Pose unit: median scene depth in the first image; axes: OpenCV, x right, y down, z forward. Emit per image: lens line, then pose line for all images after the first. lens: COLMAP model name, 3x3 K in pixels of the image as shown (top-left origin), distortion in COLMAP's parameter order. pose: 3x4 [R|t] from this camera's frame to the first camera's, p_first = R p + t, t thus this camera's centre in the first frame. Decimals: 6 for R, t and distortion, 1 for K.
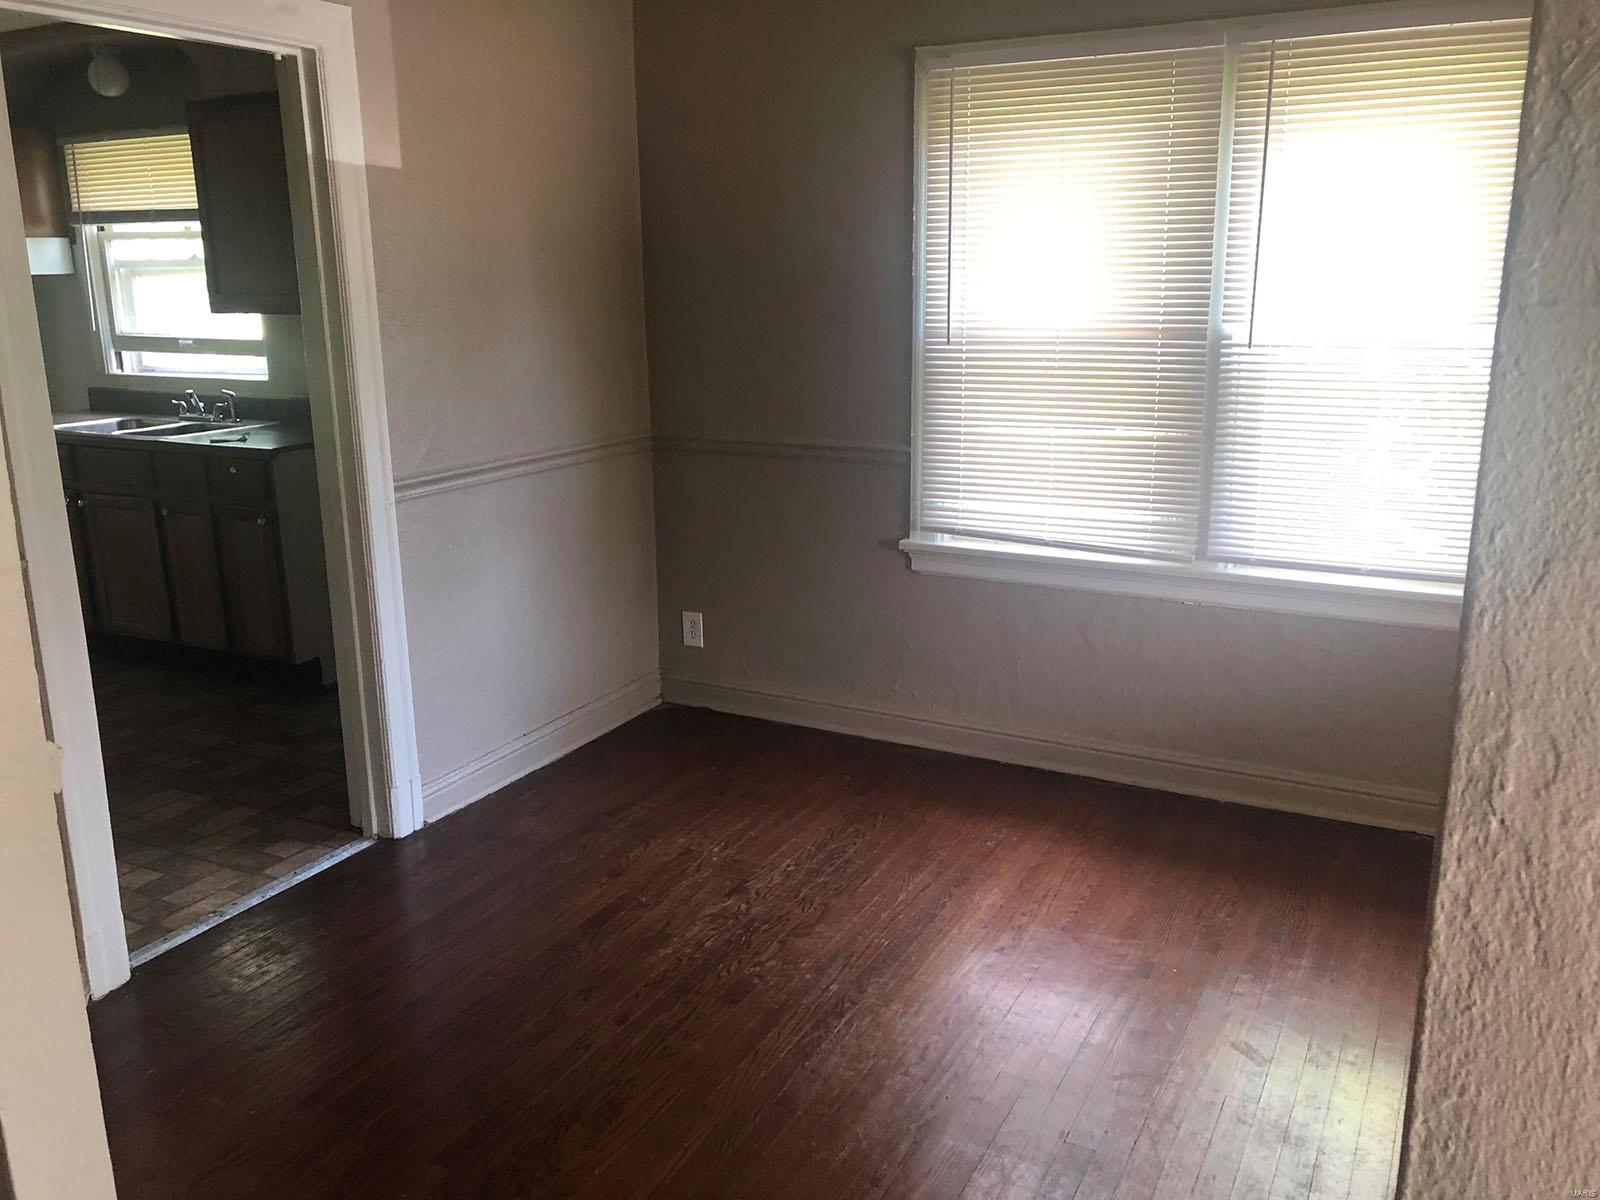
lens RADIAL K [[1302.1, 0, 800.0], [0, 1302.1, 600.0], [0, 0, 1]] dist [0.191334, -0.323181]
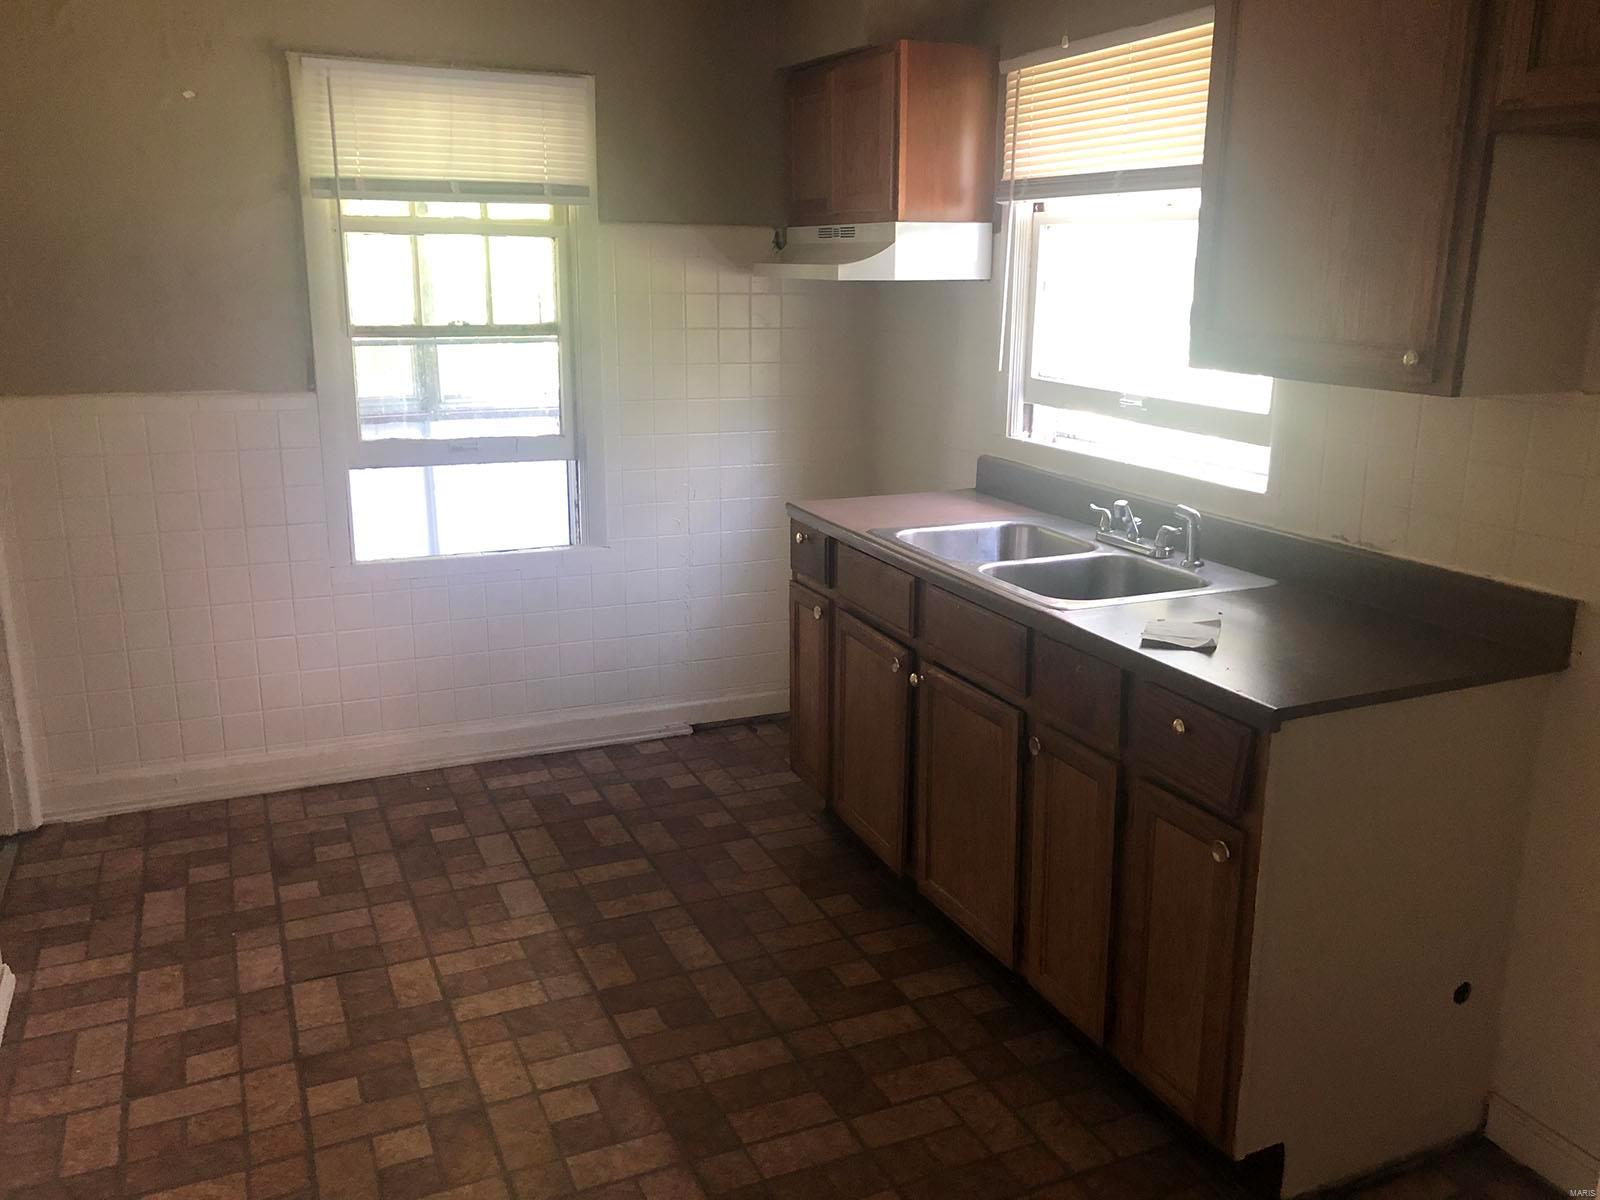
lens RADIAL K [[1302.1, 0, 800.0], [0, 1302.1, 600.0], [0, 0, 1]] dist [0.191334, -0.323181]
pose [[0.789041, 0.168382, -0.590814, -0.224381], [-0.161531, 0.984730, 0.064921, -0.125333], [0.592724, 0.044210, 0.804192, 0.467125]]
